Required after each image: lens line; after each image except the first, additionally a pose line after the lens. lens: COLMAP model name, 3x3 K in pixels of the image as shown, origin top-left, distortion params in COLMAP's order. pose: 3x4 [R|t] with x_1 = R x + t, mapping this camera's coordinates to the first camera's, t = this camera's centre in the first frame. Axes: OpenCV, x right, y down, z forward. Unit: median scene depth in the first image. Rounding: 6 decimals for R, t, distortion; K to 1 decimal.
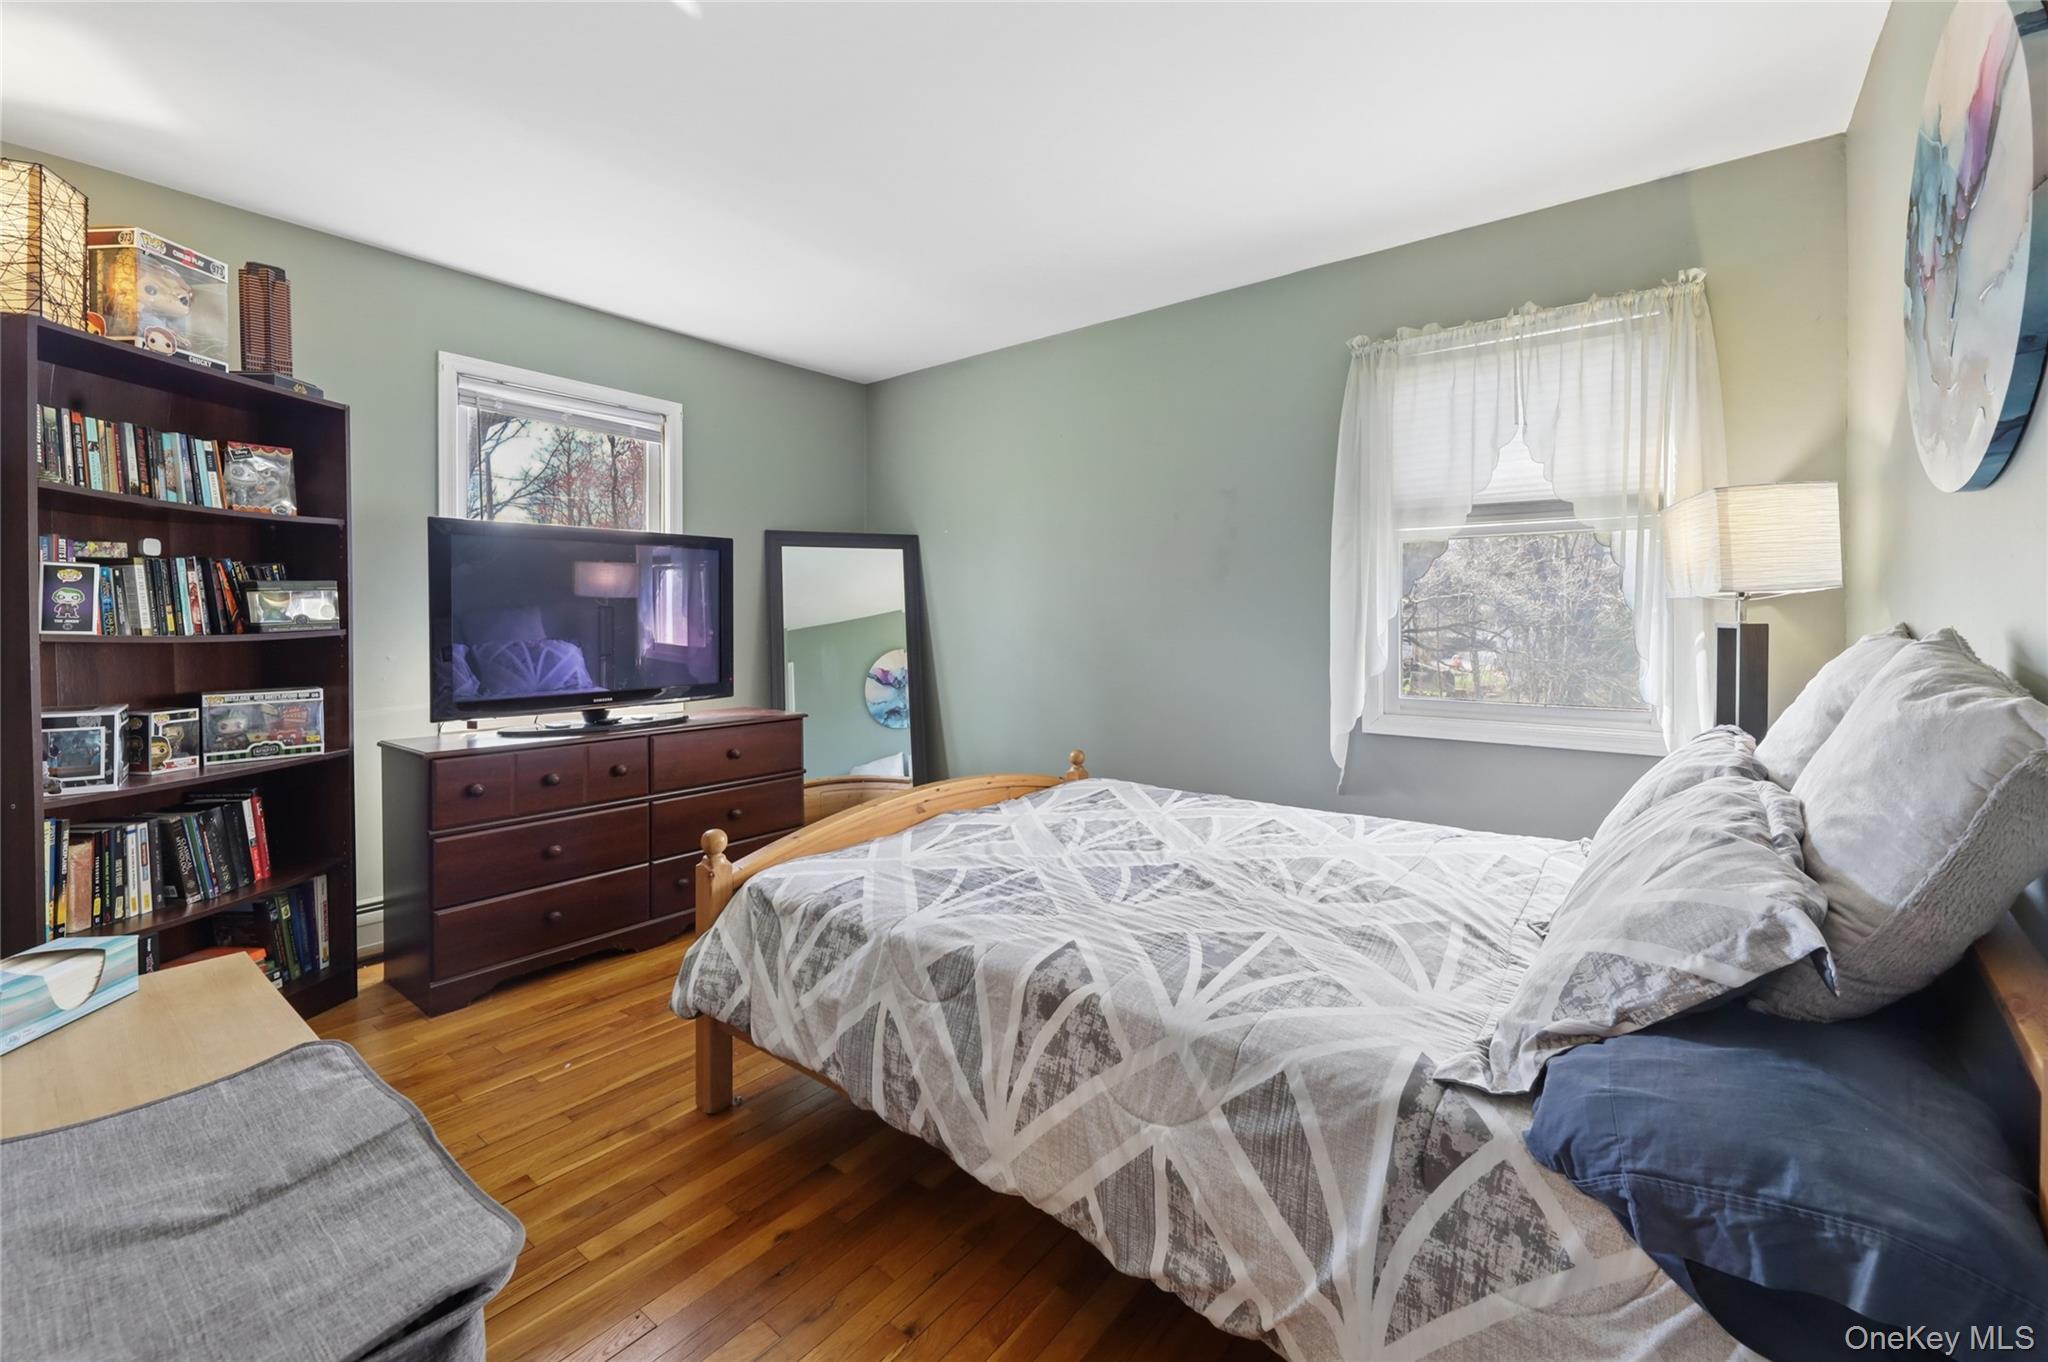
lens RADIAL K [[832.4, 0, 999.4], [0, 832.4, 631.4], [0, 0, 1]] dist [-0.001742, -0.000451]
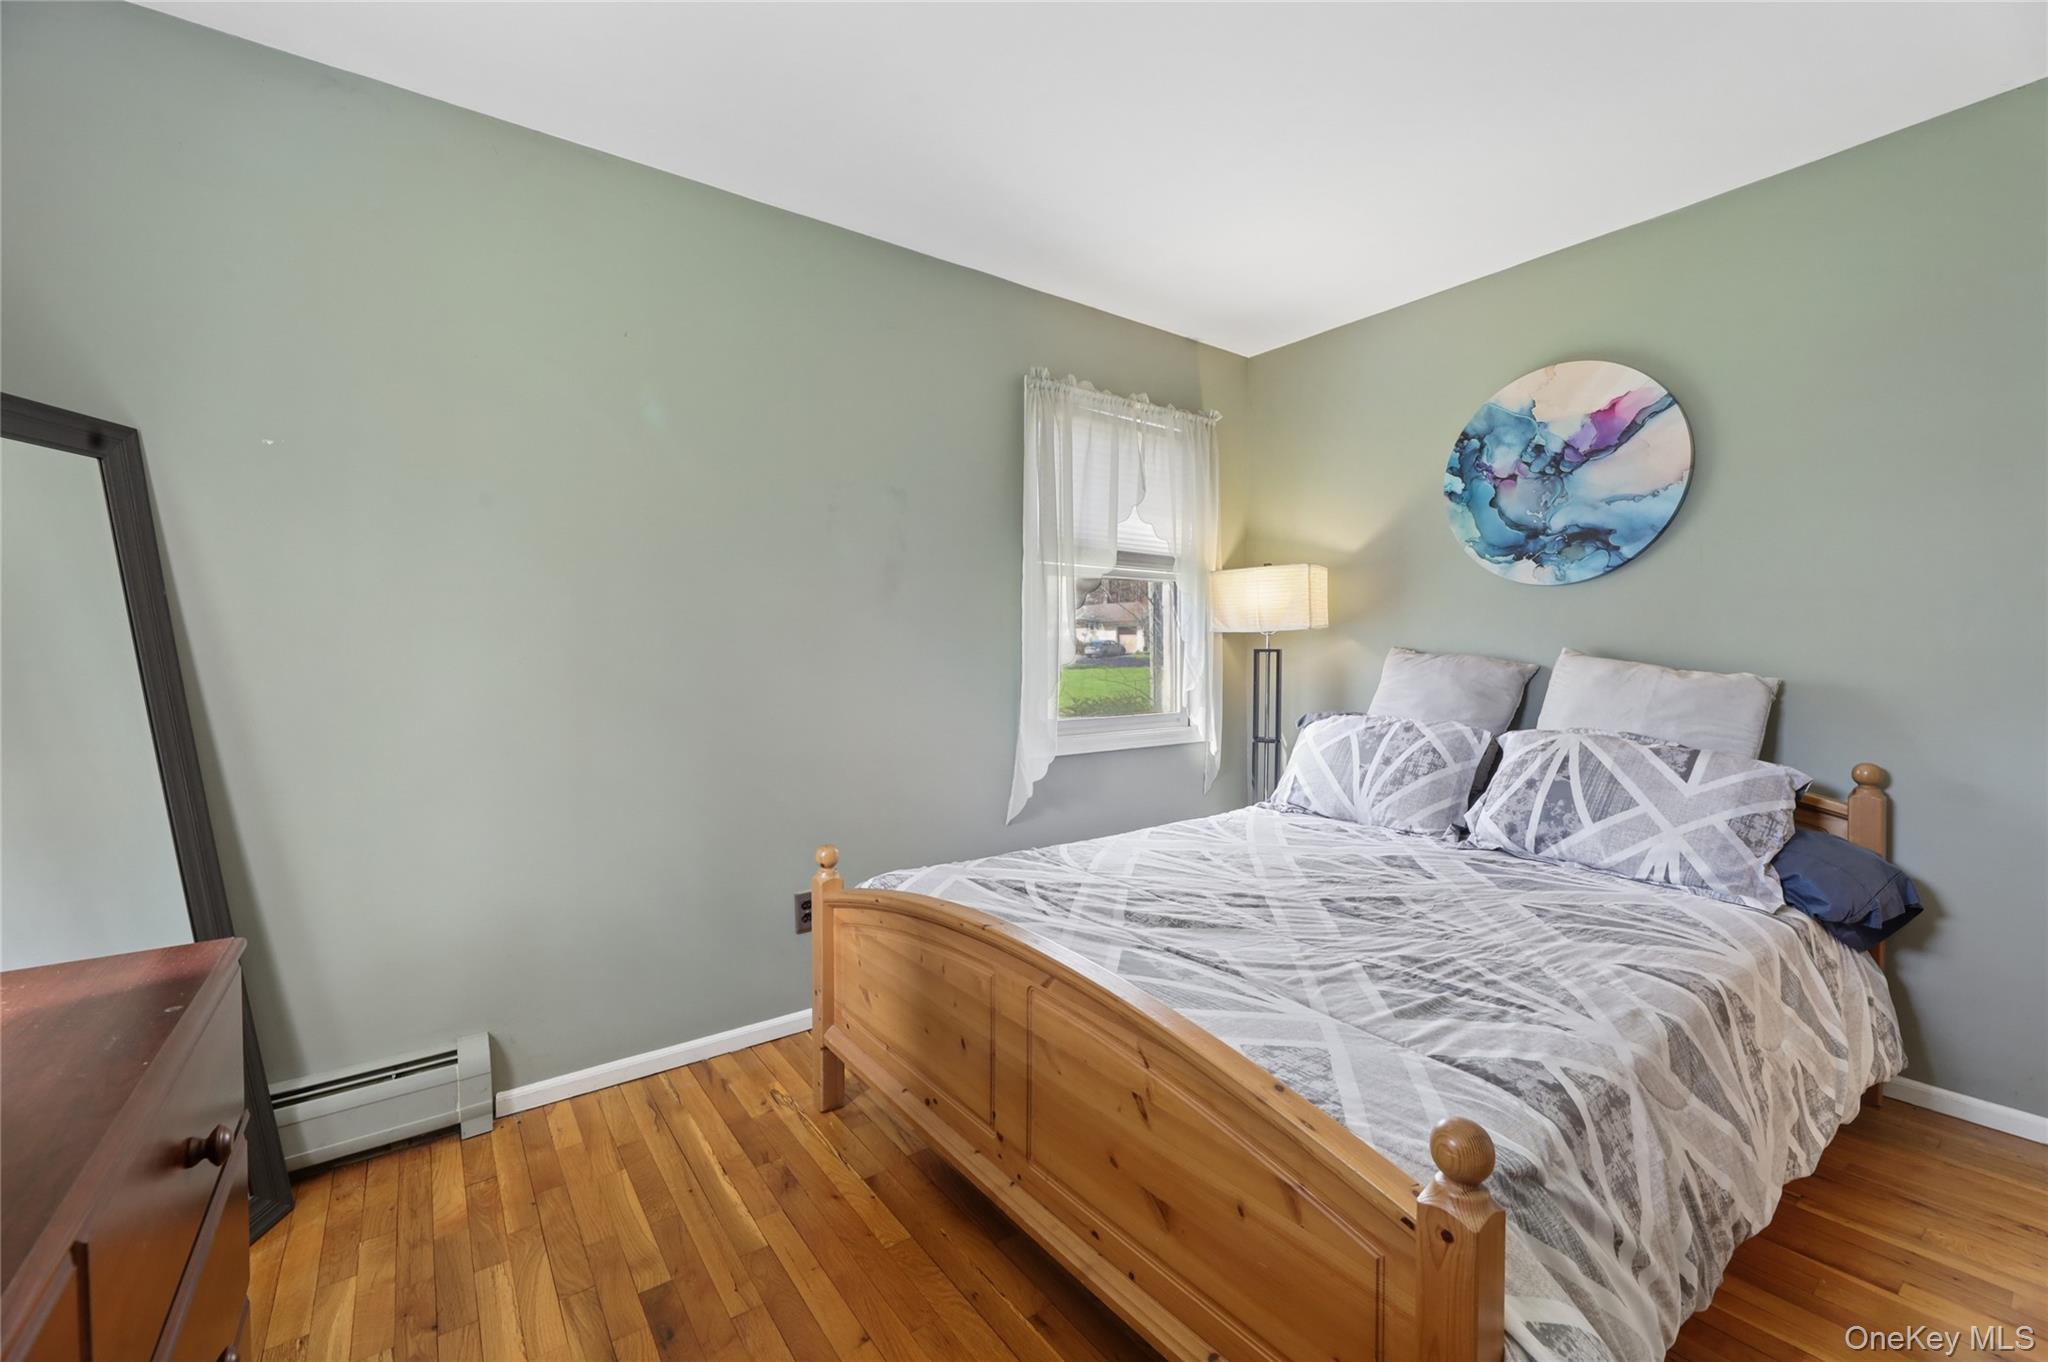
lens RADIAL K [[832.4, 0, 1021.1], [0, 832.4, 682.9], [0, 0, 1]] dist [-0.001742, -0.000451]
pose [[0.256925, -0.032199, 0.965895, -0.866917], [0.019415, 0.999415, 0.028153, -0.002691], [-0.966236, 0.011519, 0.257400, 1.193217]]
